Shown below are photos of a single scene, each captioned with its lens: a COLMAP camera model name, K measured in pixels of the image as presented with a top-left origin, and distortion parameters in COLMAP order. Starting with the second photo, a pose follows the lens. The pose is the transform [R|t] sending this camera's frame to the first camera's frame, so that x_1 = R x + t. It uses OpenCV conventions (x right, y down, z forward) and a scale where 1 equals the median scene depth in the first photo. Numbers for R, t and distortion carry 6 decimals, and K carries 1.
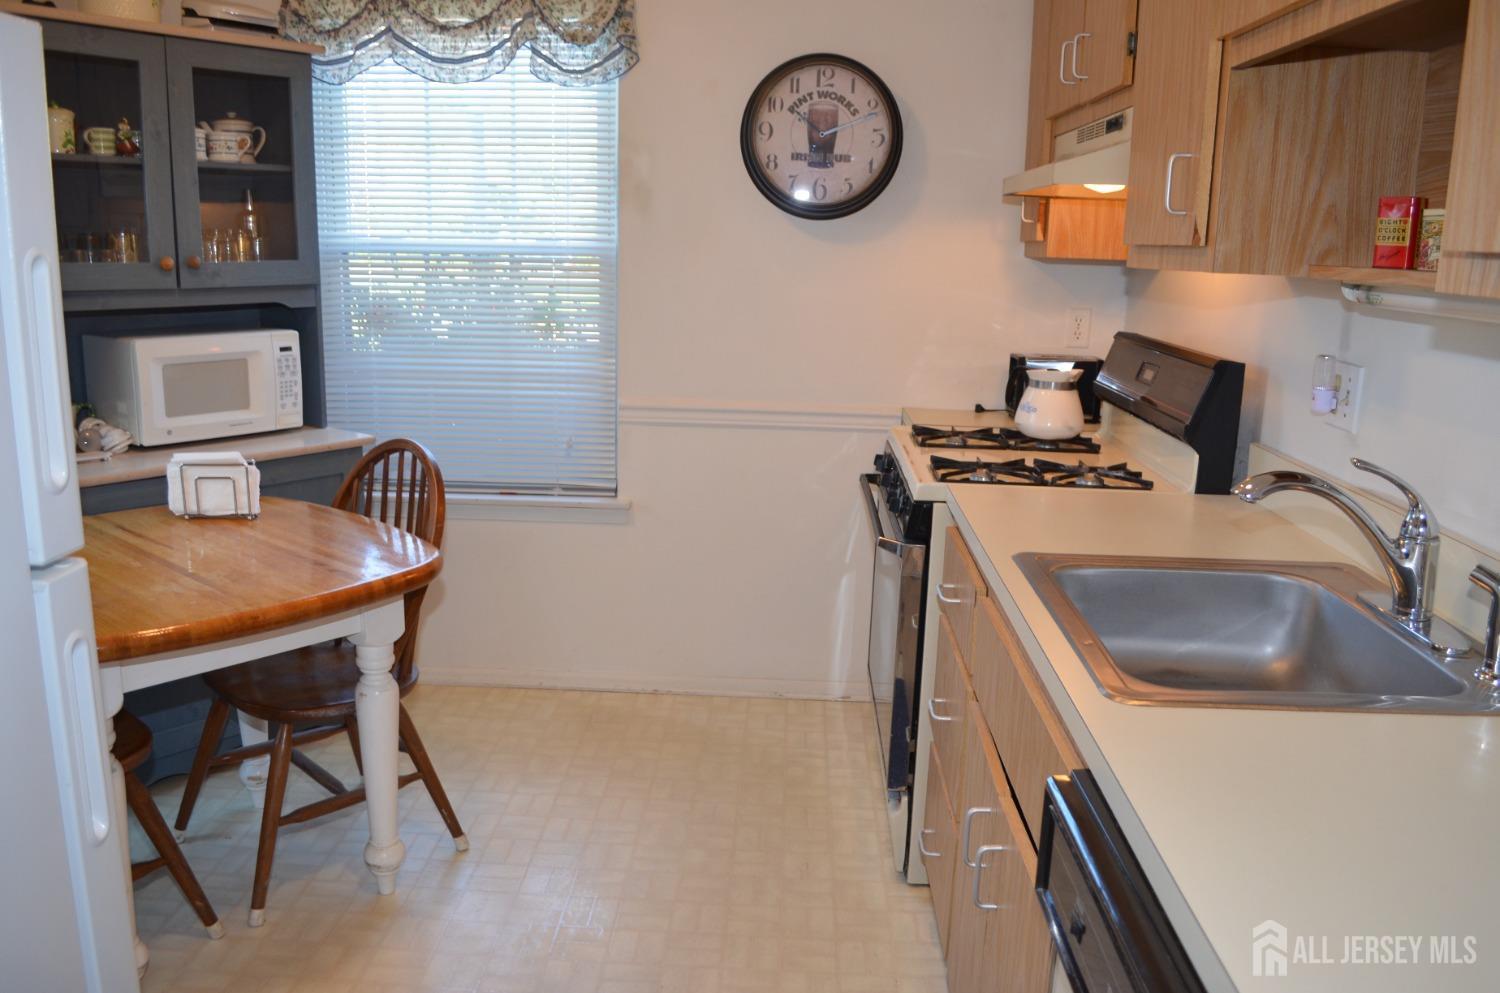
lens RADIAL K [[1139.5, 0, 750.0], [0, 1139.5, 496.5], [0, 0, 1]] dist [-0.098435, 0.004984]
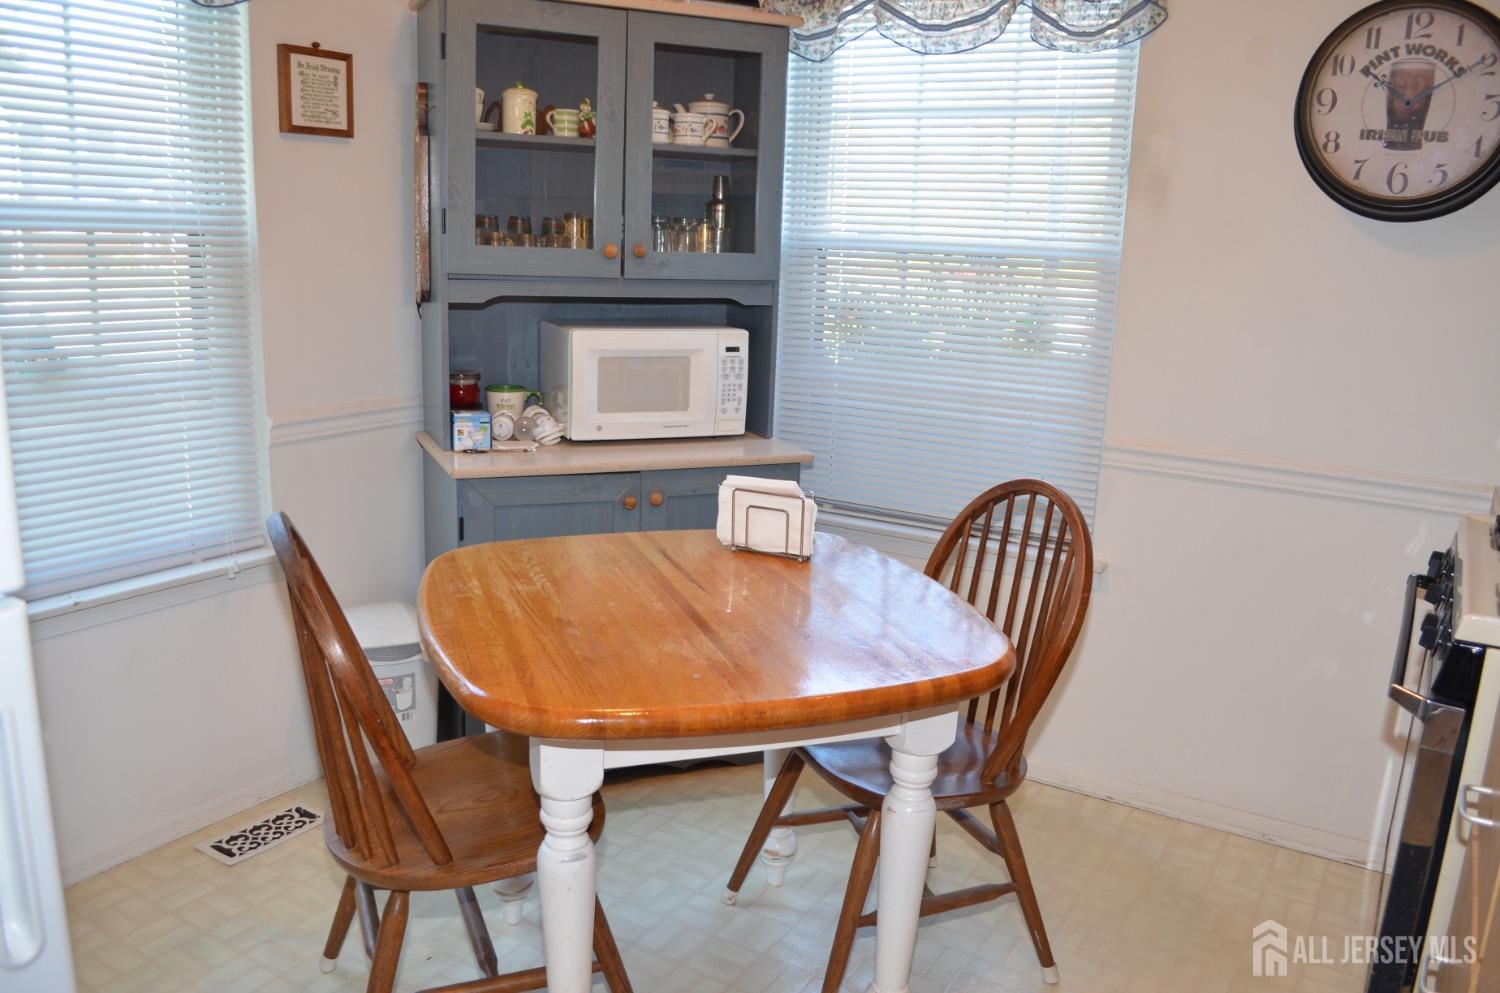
lens RADIAL K [[1160.4, 0, 750.0], [0, 1160.4, 496.5], [0, 0, 1]] dist [-0.083382, 0.012142]
pose [[0.874151, 0.113958, -0.472094, 0.061982], [-0.119901, 0.992630, 0.017595, -0.030152], [0.470620, 0.041224, 0.881373, 0.170752]]
